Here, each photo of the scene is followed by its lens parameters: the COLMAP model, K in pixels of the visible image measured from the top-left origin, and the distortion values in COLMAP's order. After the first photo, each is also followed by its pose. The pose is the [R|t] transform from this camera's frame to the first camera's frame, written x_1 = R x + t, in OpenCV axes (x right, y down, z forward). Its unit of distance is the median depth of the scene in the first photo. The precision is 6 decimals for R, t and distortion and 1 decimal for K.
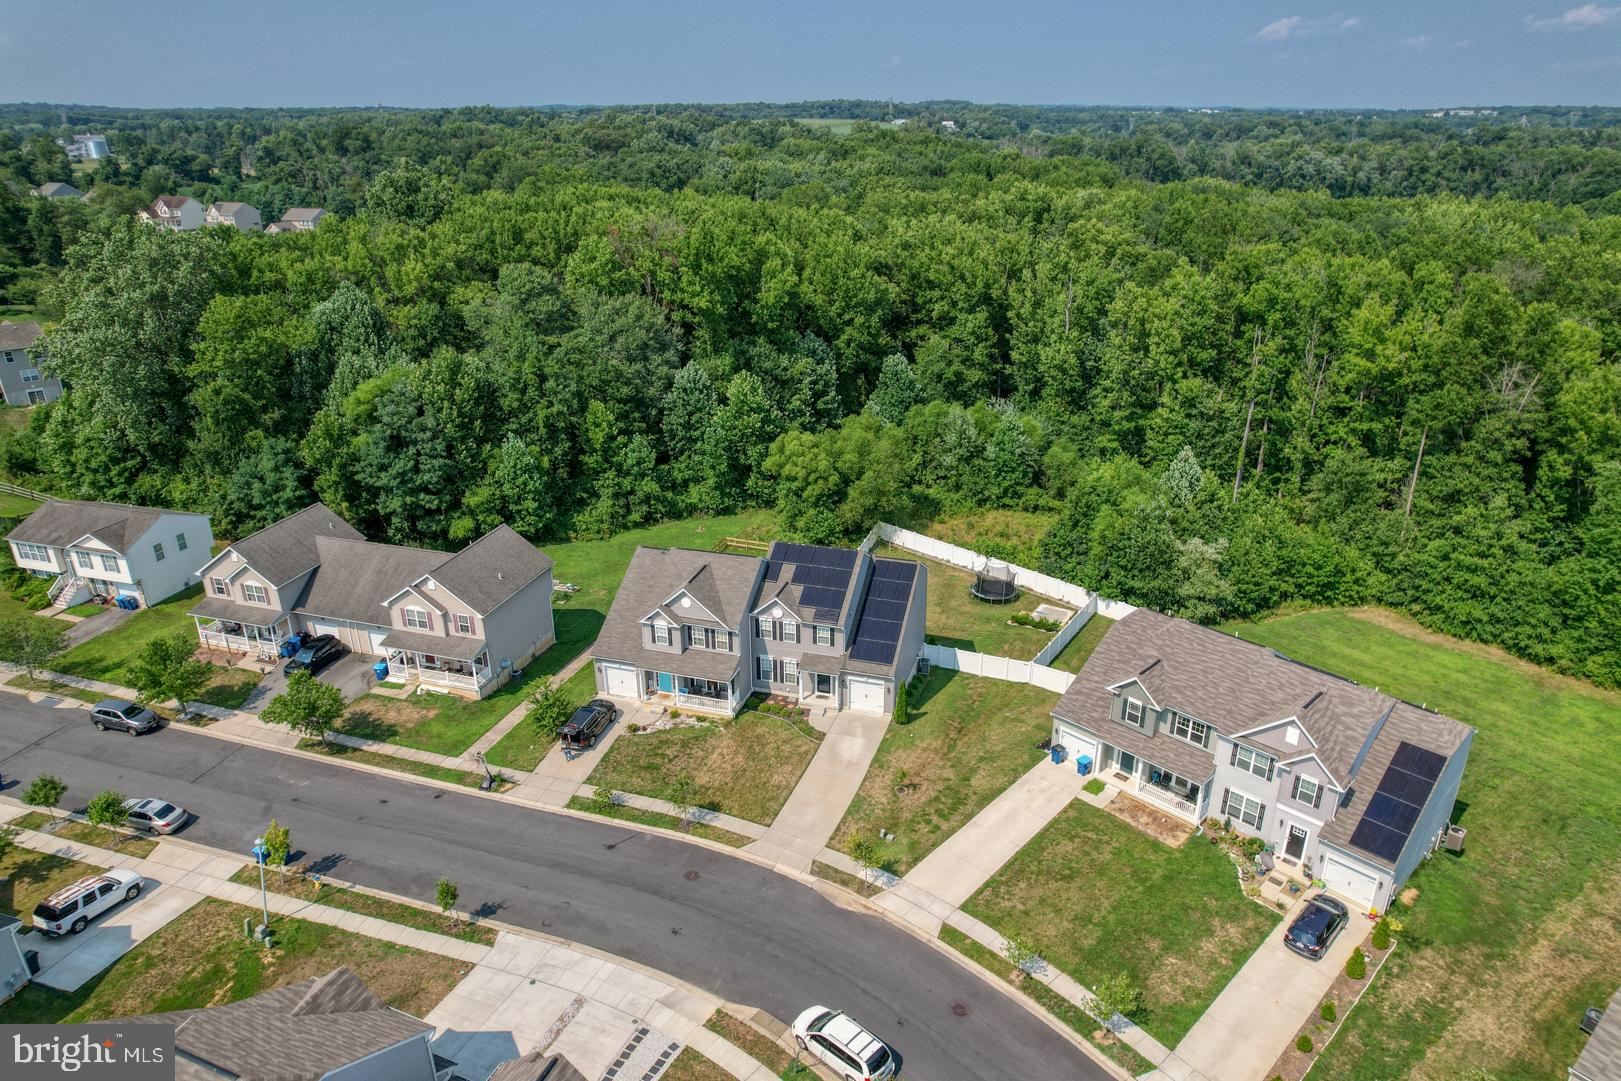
lens RADIAL K [[1026.0, 0, 810.5], [0, 1026.0, 540.5], [0, 0, 1]] dist [-0.073546, 0.055914]
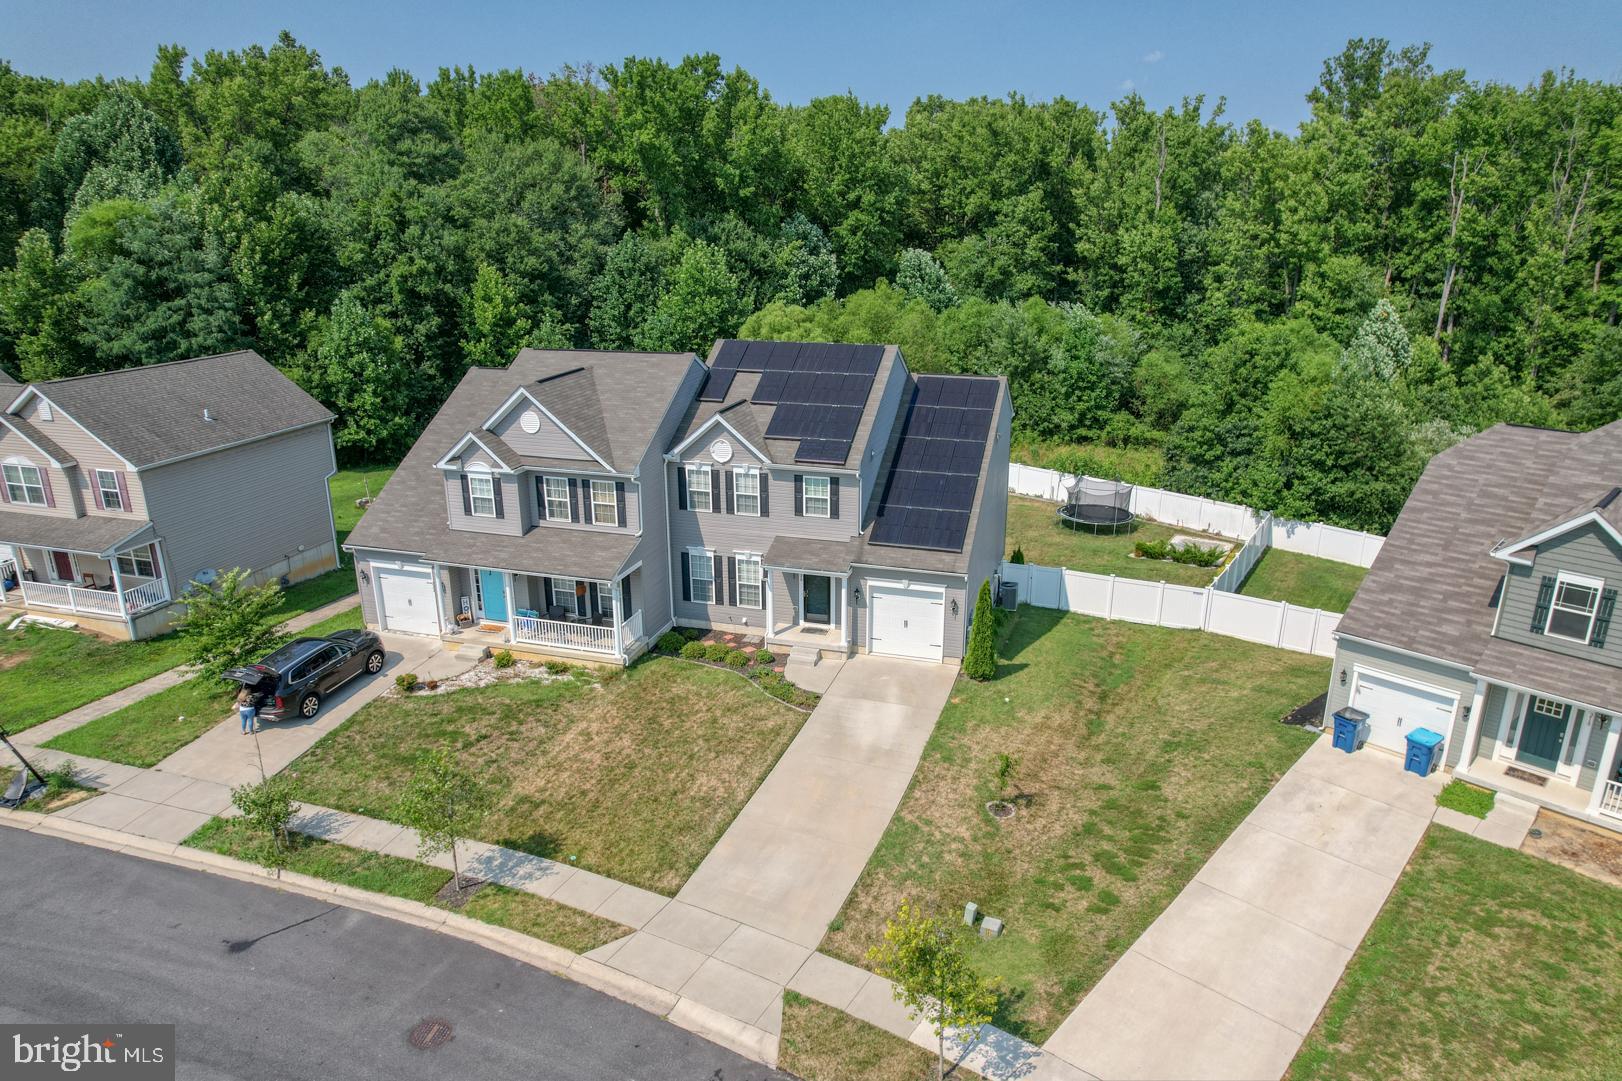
lens RADIAL K [[1026.6, 0, 811.0], [0, 1026.6, 540.5], [0, 0, 1]] dist [-0.073546, 0.055914]
pose [[0.999988, 0.003879, 0.003136, 0.008584], [-0.003602, 0.996462, -0.083971, 0.152229], [-0.003451, 0.083959, 0.996463, 0.515807]]
